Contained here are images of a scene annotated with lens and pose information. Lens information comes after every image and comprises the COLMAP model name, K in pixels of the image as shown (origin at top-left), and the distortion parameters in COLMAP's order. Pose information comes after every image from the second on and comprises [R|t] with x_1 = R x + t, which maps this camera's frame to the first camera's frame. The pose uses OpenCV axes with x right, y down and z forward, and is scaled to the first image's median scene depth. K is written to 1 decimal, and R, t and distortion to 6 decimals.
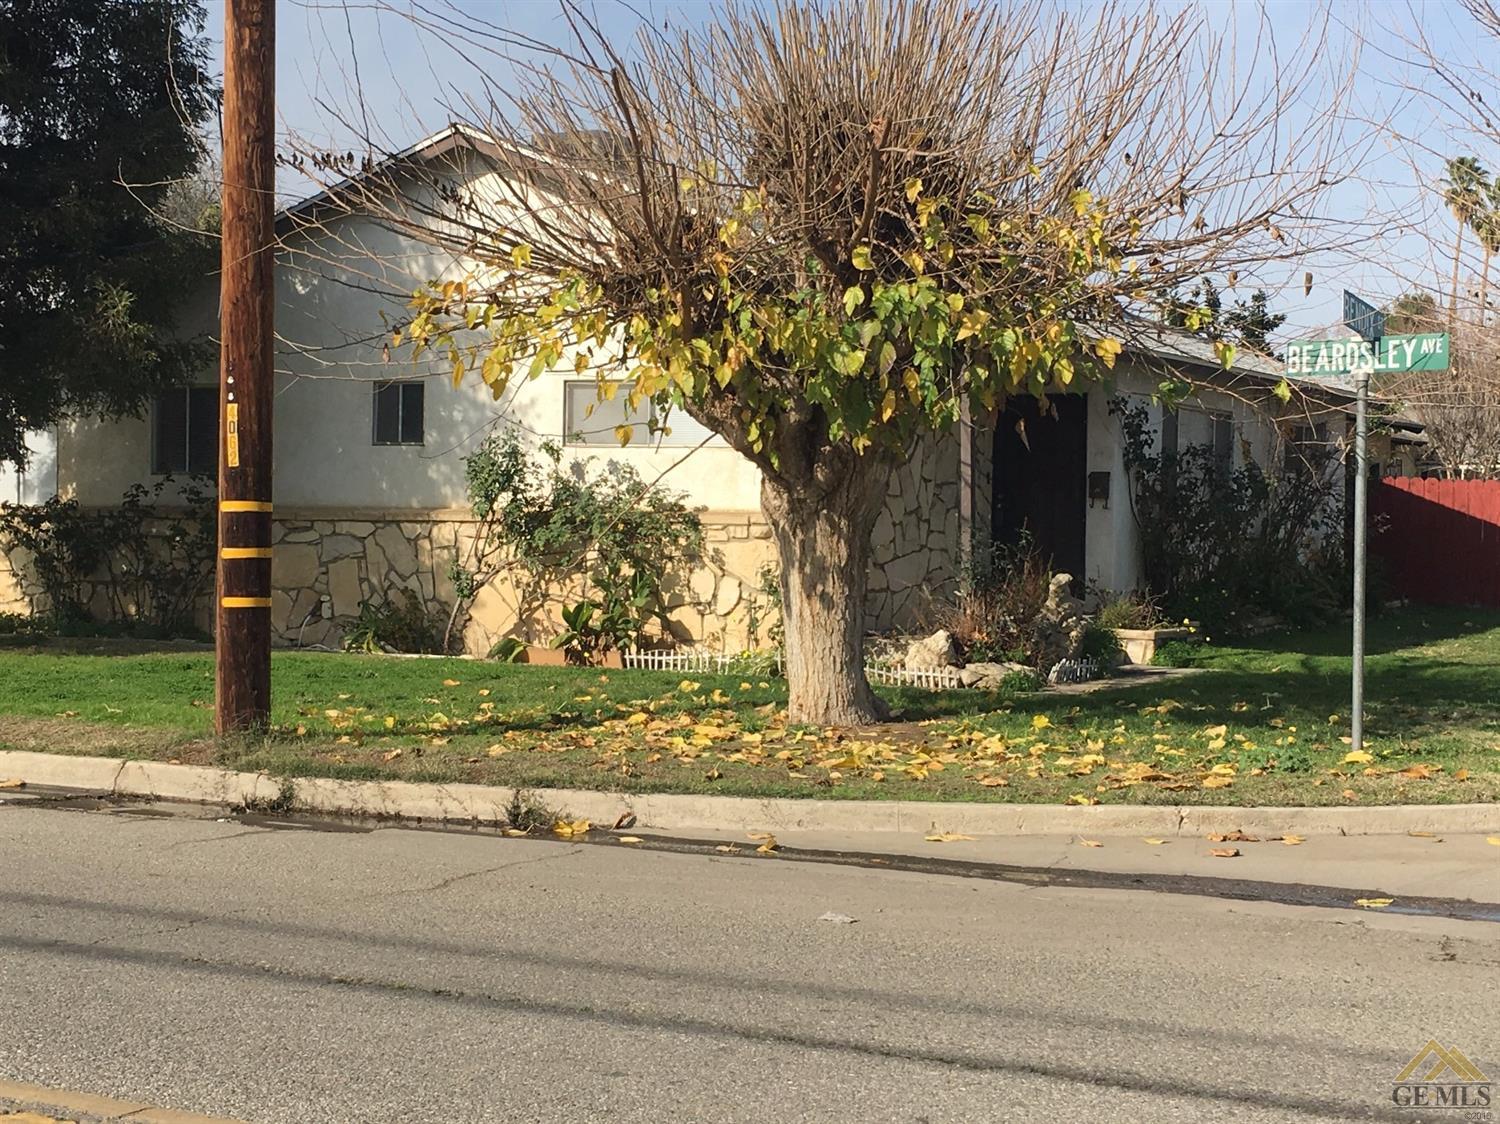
lens RADIAL K [[2293.4, 0, 750.0], [0, 2293.4, 562.0], [0, 0, 1]] dist [0.035470, 0.105067]
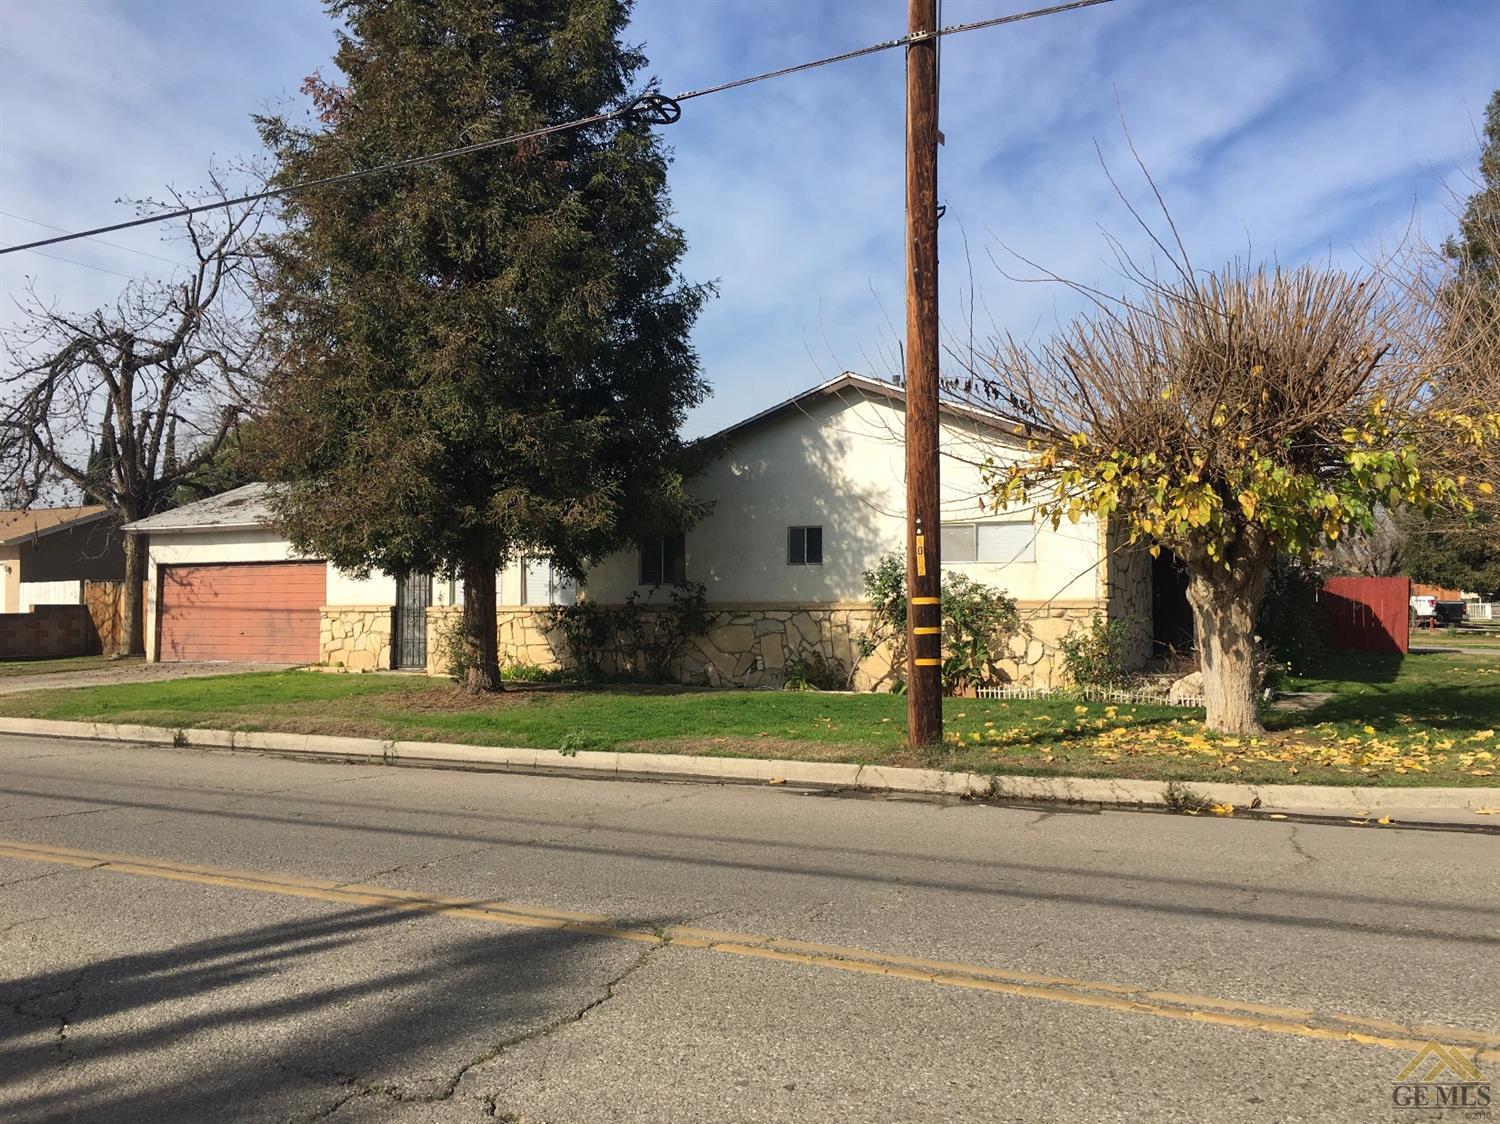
lens RADIAL K [[1288.5, 0, 750.0], [0, 1288.5, 562.0], [0, 0, 1]] dist [0.097224, -0.141462]
pose [[0.999659, -0.016512, 0.020252, -0.227805], [0.017589, 0.998375, -0.054205, -0.003194], [-0.019324, 0.054543, 0.998324, 0.075378]]
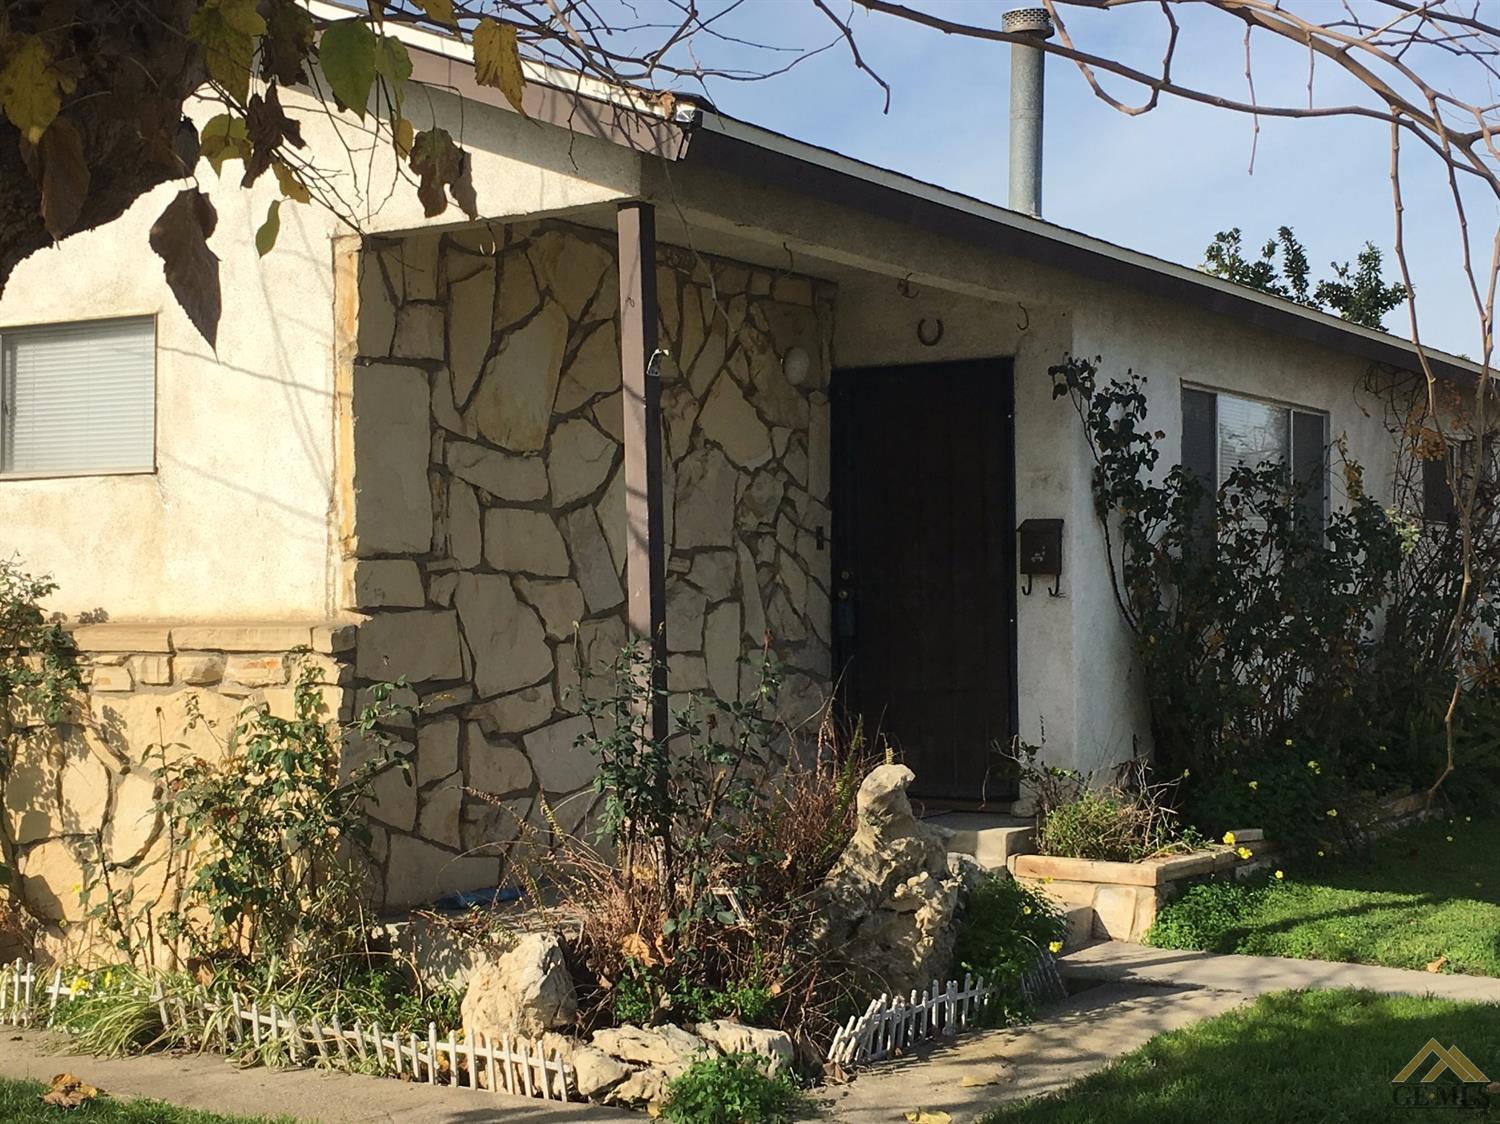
lens RADIAL K [[2293.4, 0, 750.0], [0, 2293.4, 562.0], [0, 0, 1]] dist [0.035470, 0.105067]
pose [[0.998664, -0.020755, -0.047323, 0.124425], [0.018926, 0.999068, -0.038784, -0.014215], [0.048084, 0.037836, 0.998126, 0.568346]]
